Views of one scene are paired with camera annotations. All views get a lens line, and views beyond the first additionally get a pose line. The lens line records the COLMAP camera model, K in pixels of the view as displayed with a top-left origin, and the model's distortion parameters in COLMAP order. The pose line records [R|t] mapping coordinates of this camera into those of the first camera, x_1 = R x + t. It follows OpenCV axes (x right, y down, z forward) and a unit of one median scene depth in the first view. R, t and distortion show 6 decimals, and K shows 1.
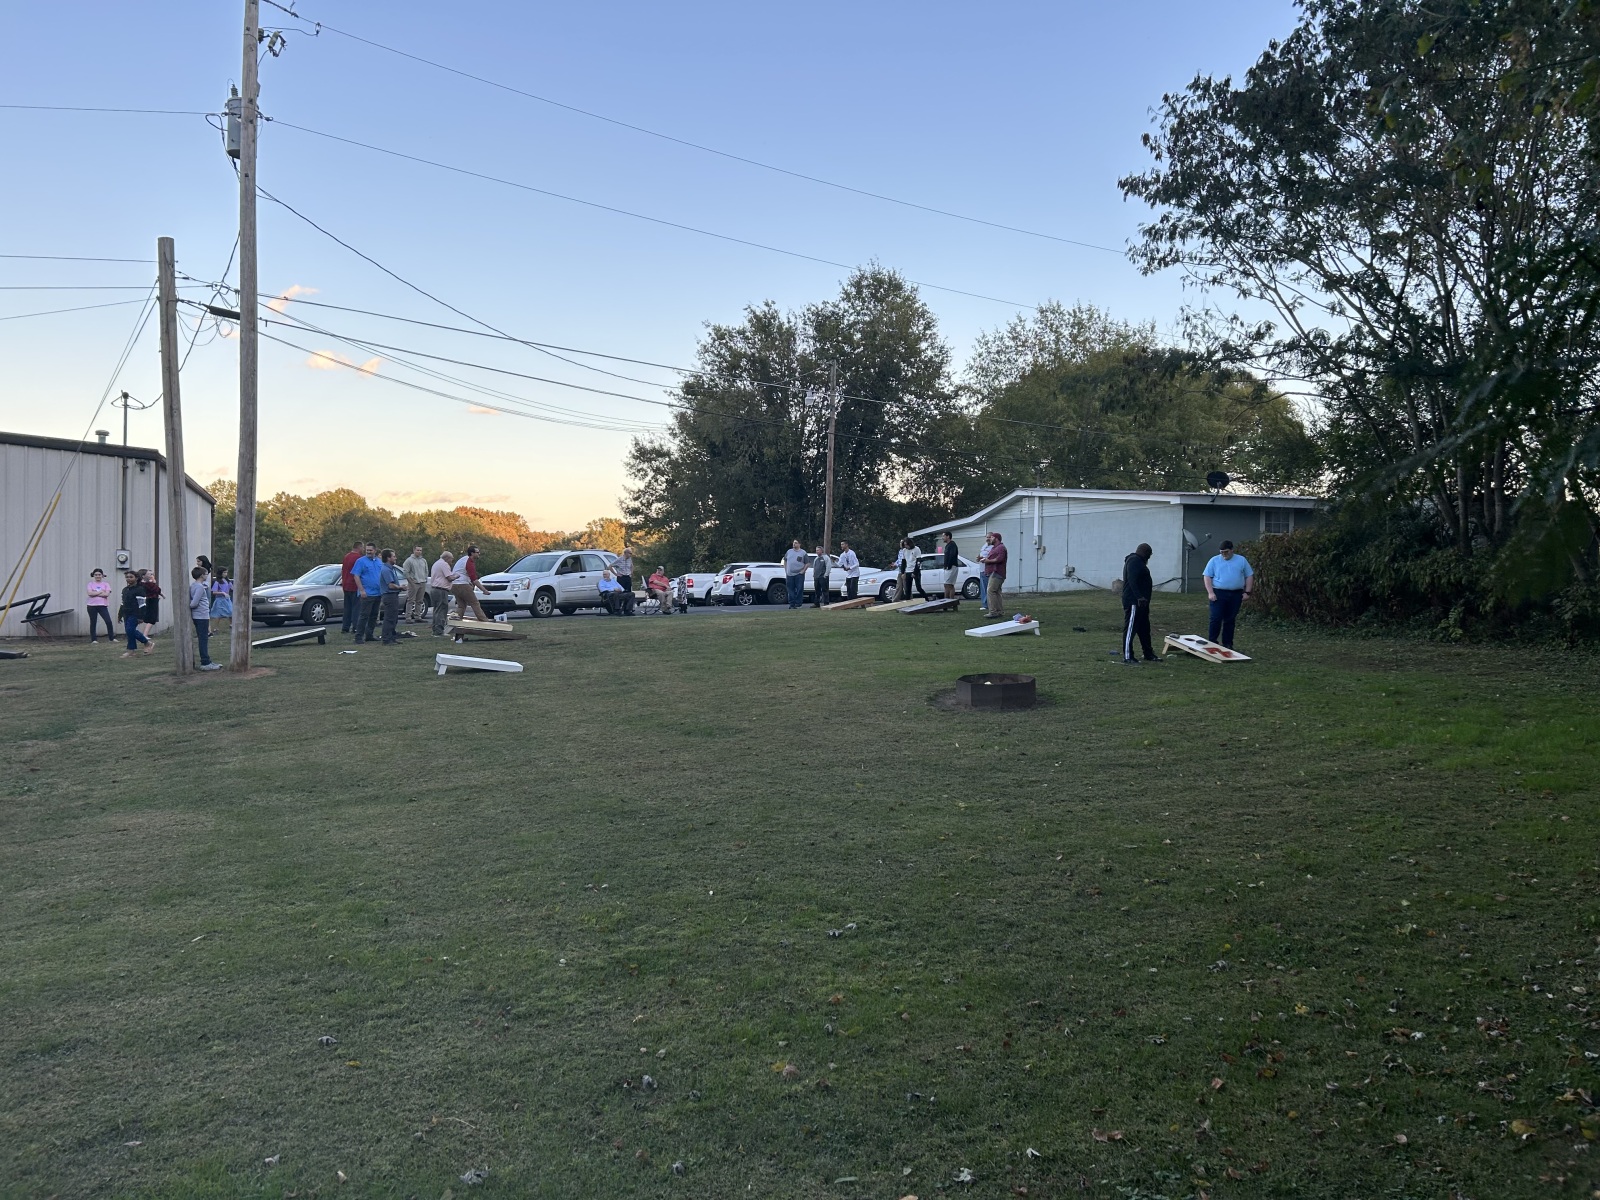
lens RADIAL K [[1254.3, 0, 821.2], [0, 1254.3, 569.1], [0, 0, 1]] dist [0.062486, -0.007568]
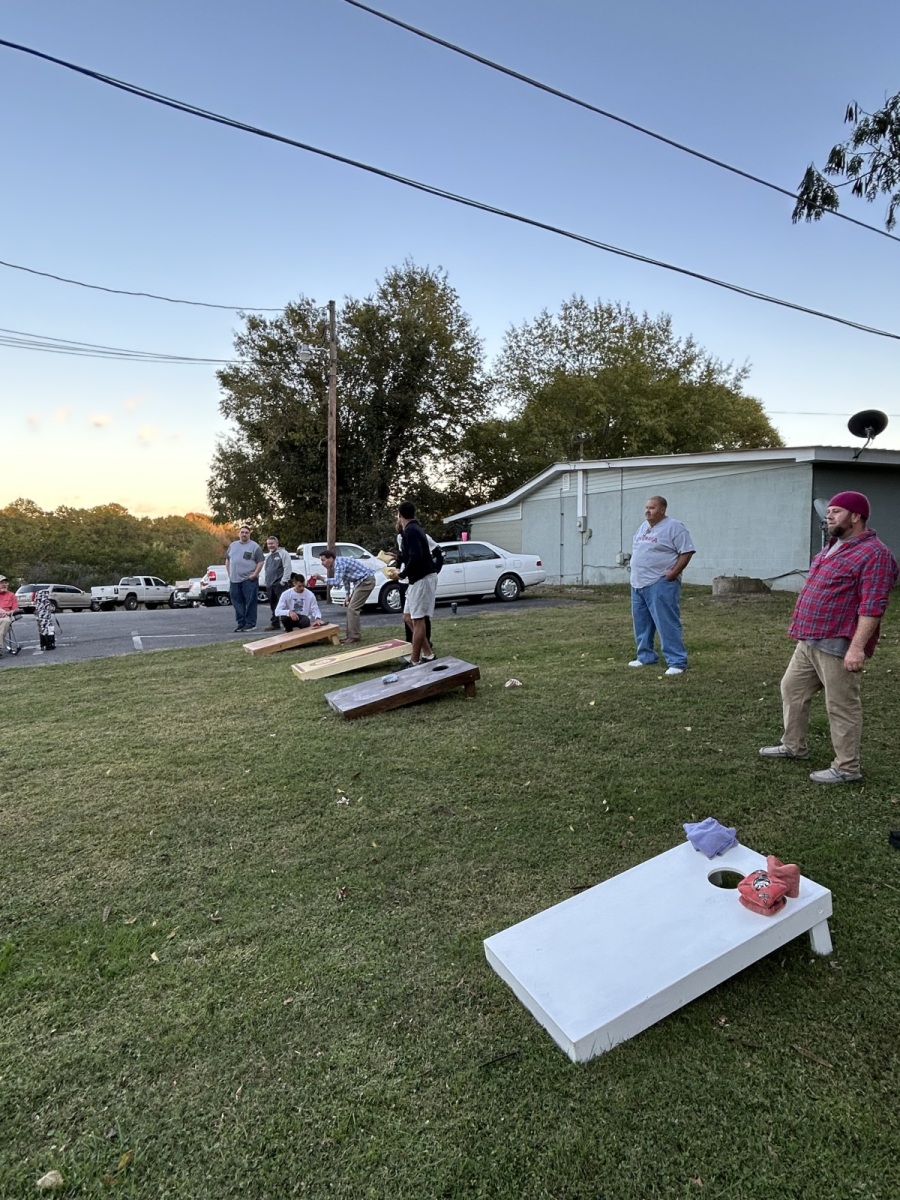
lens RADIAL K [[657.5, 0, 482.1], [0, 657.5, 610.6], [0, 0, 1]] dist [-0.022023, 0.003264]
pose [[0.996292, -0.031314, 0.080129, 0.053055], [0.022945, 0.994384, 0.103318, -0.008617], [-0.082915, -0.101096, 0.991415, 0.443576]]
